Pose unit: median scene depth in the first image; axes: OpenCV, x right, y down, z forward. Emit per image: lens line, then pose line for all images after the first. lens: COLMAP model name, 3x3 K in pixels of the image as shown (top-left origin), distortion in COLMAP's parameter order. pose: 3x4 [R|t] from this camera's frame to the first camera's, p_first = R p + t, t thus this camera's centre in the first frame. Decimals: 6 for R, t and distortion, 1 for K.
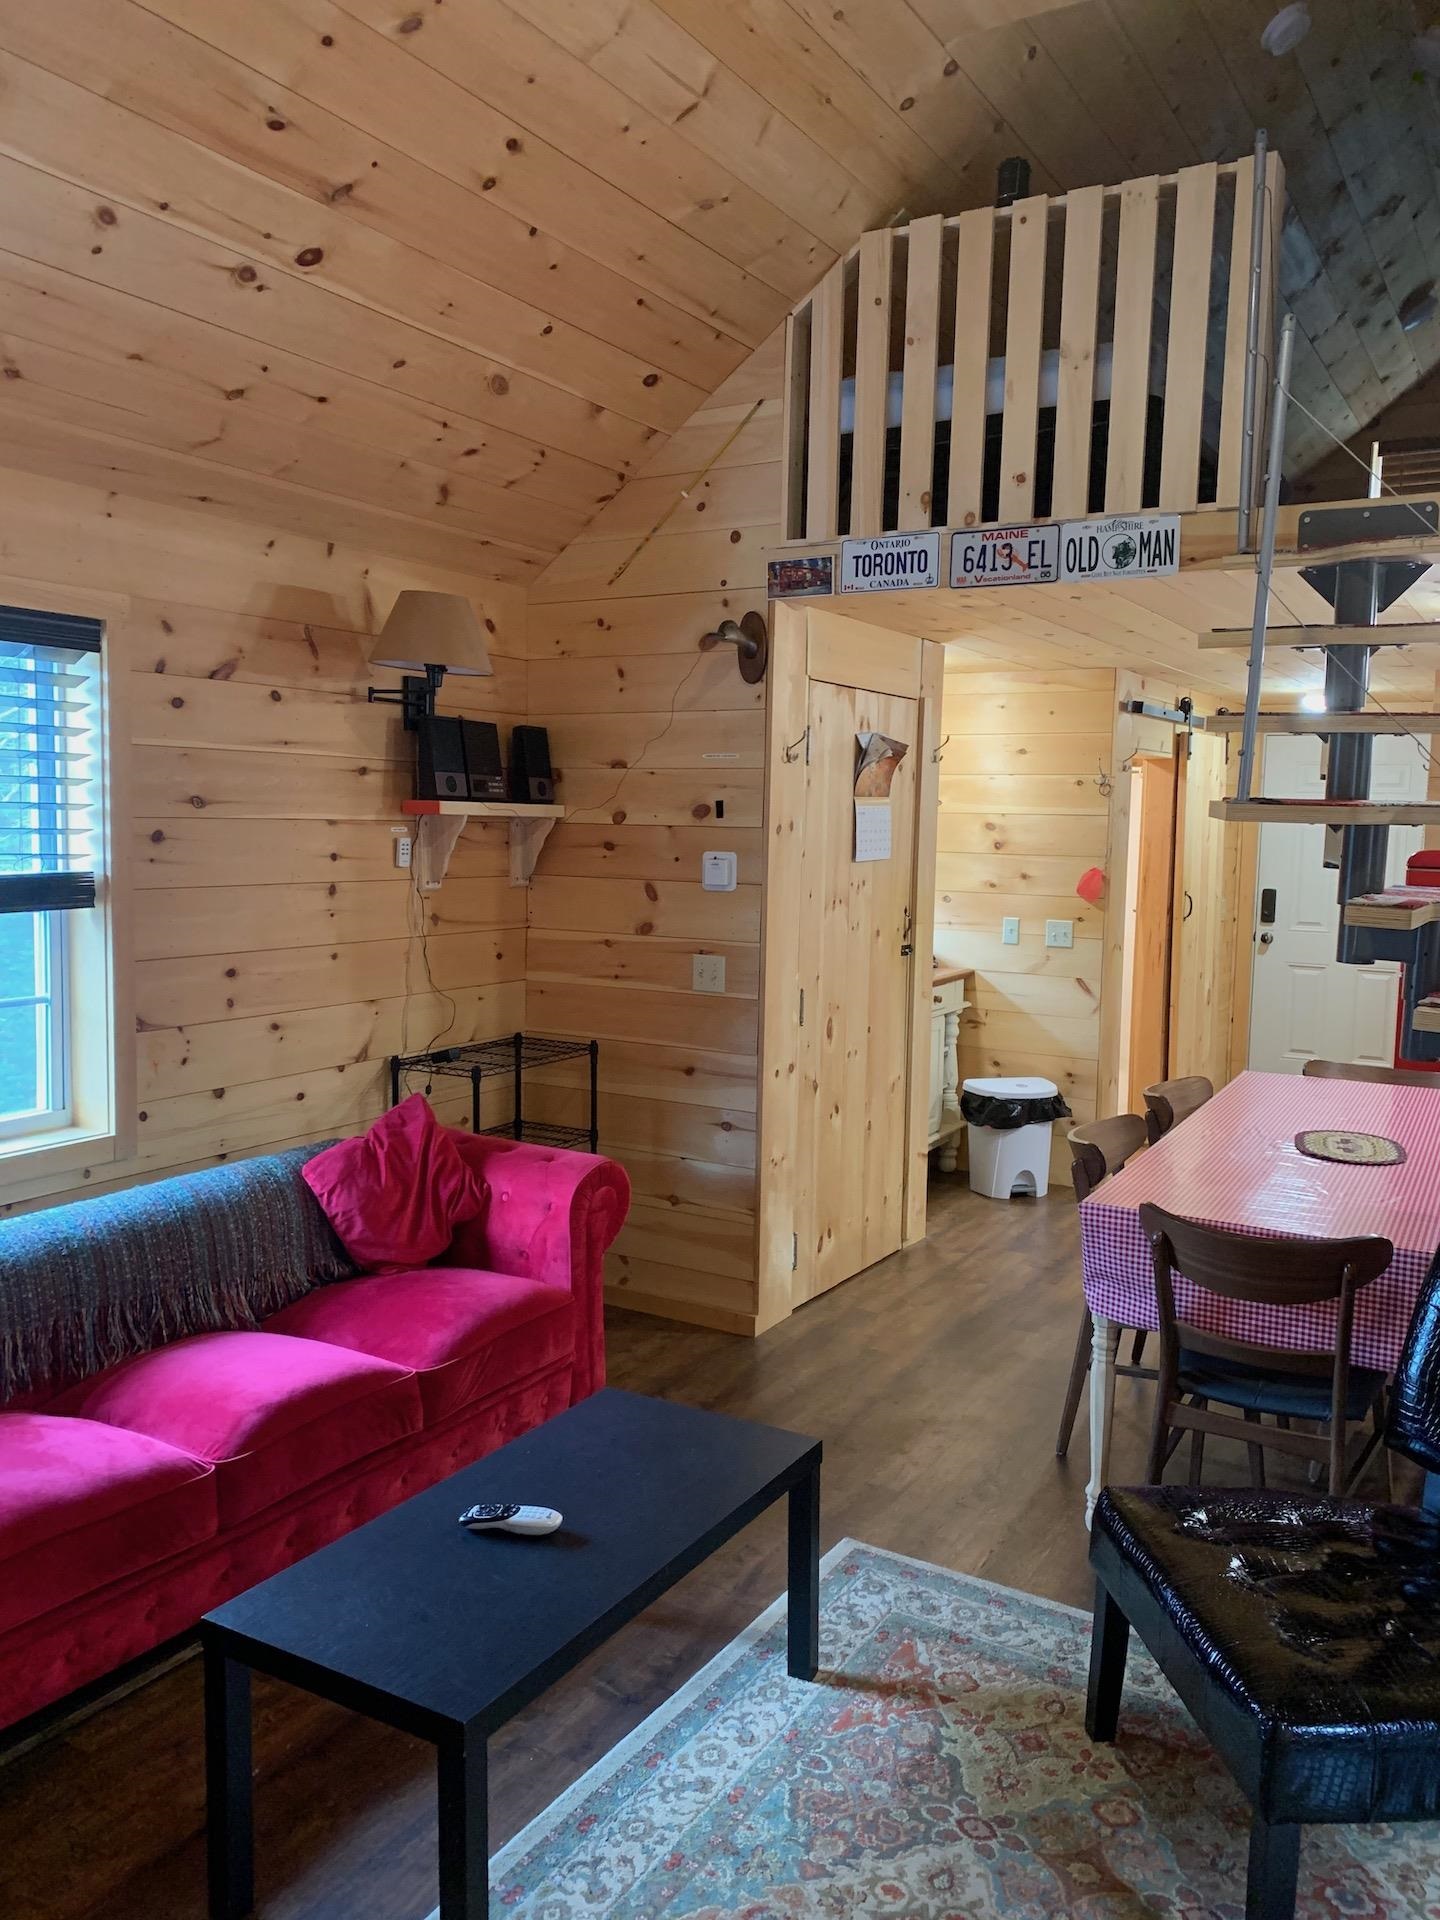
lens RADIAL K [[1423.3, 0, 720.0], [0, 1423.3, 960.0], [0, 0, 1]] dist [0.130016, -0.355673]
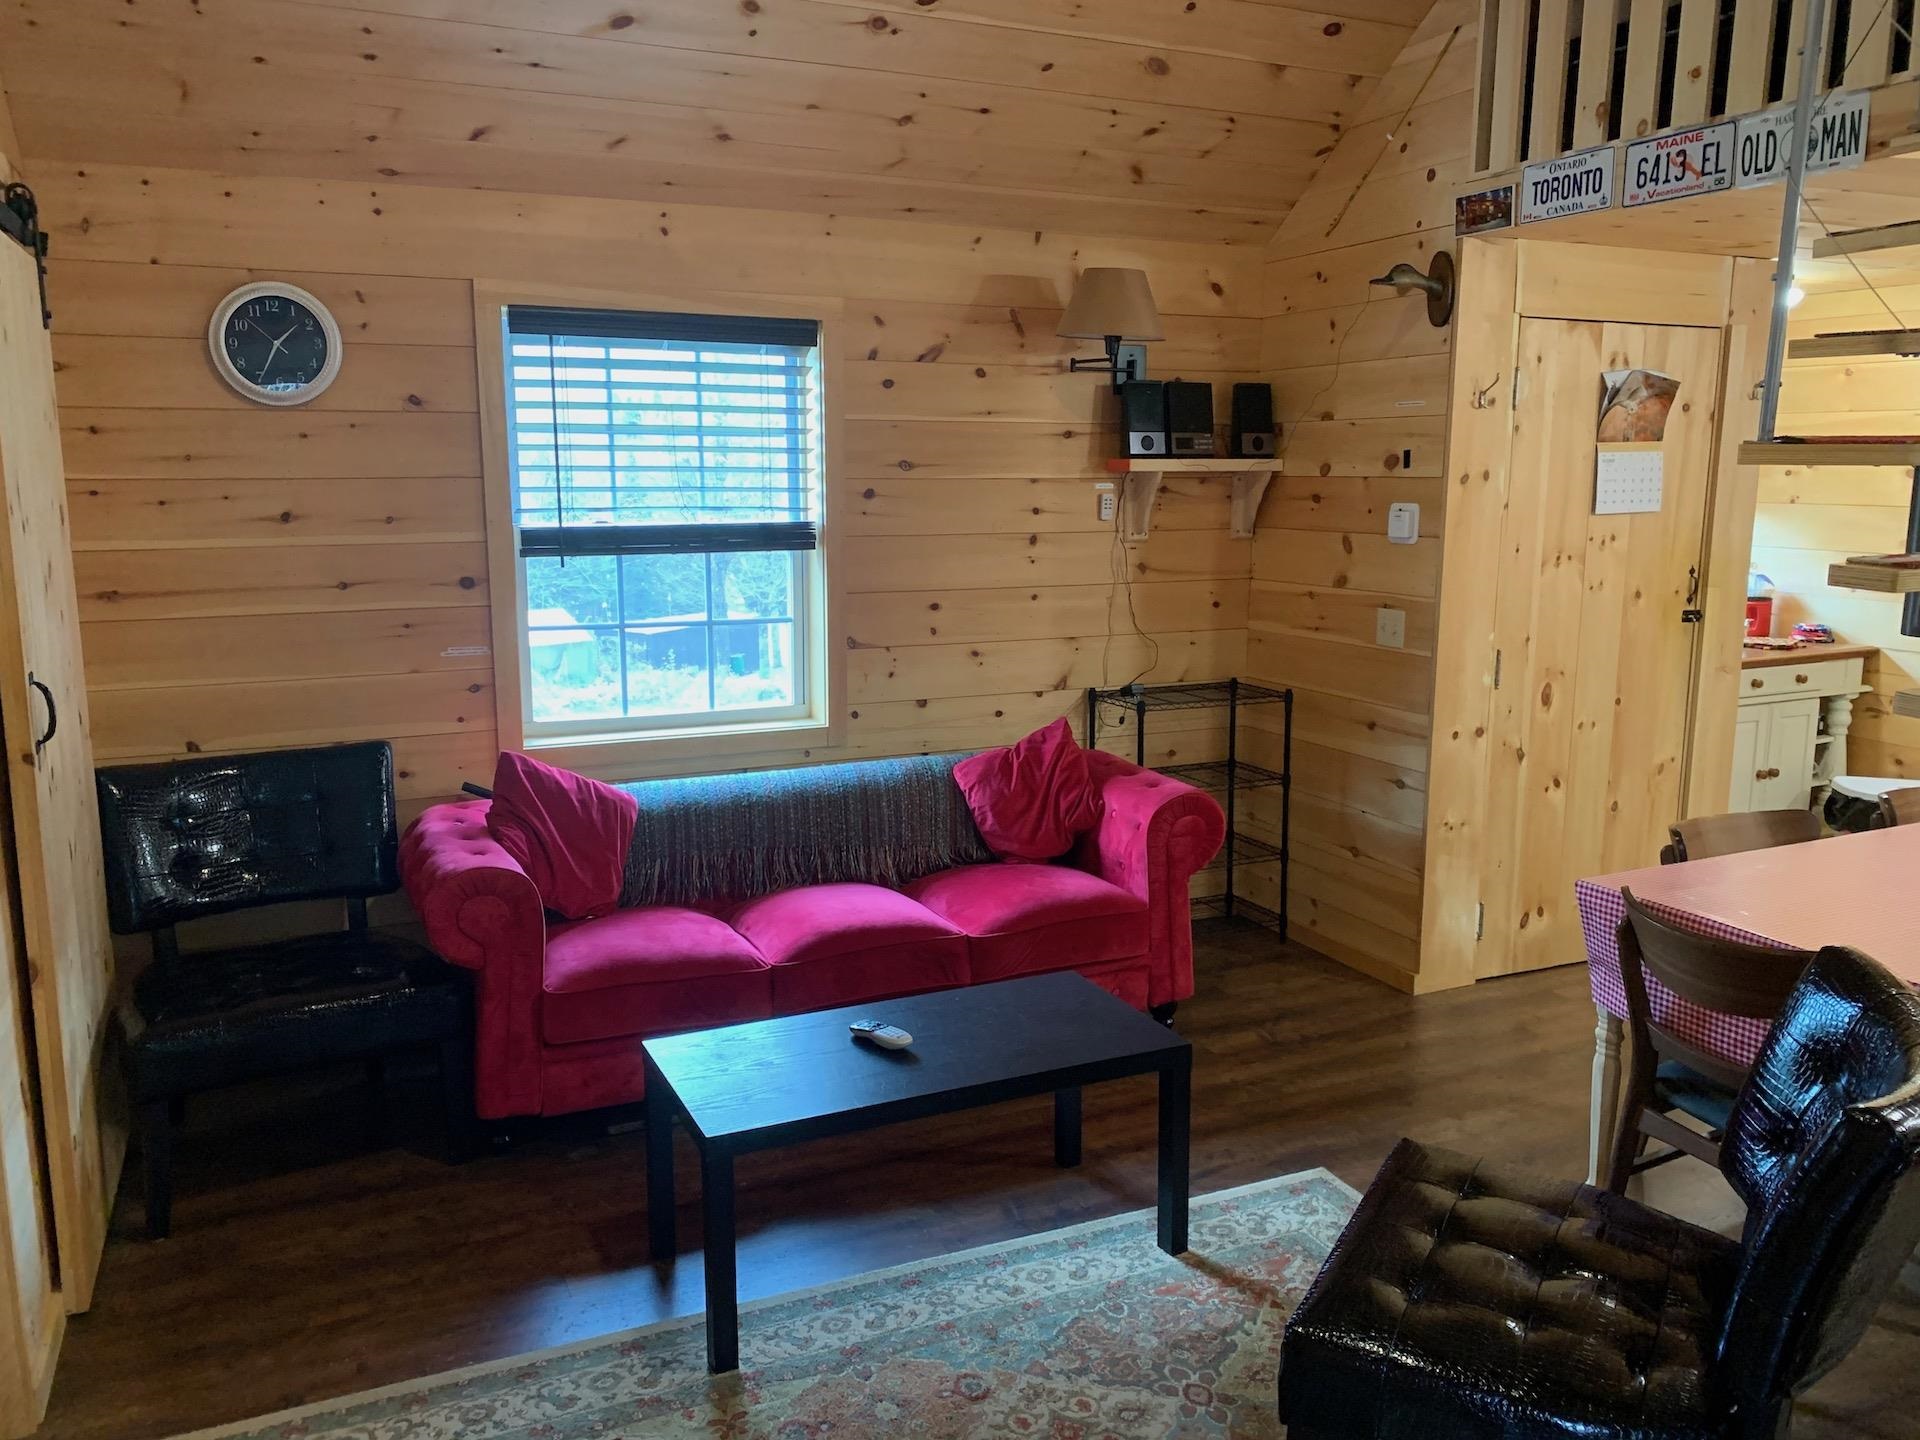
lens RADIAL K [[1439.9, 0, 960.0], [0, 1439.9, 720.0], [0, 0, 1]] dist [0.069956, -0.125023]
pose [[0.823709, 0.080304, -0.561298, 0.334785], [-0.042649, 0.995891, 0.079894, 0.006000], [0.565407, -0.041871, 0.823749, 0.000732]]
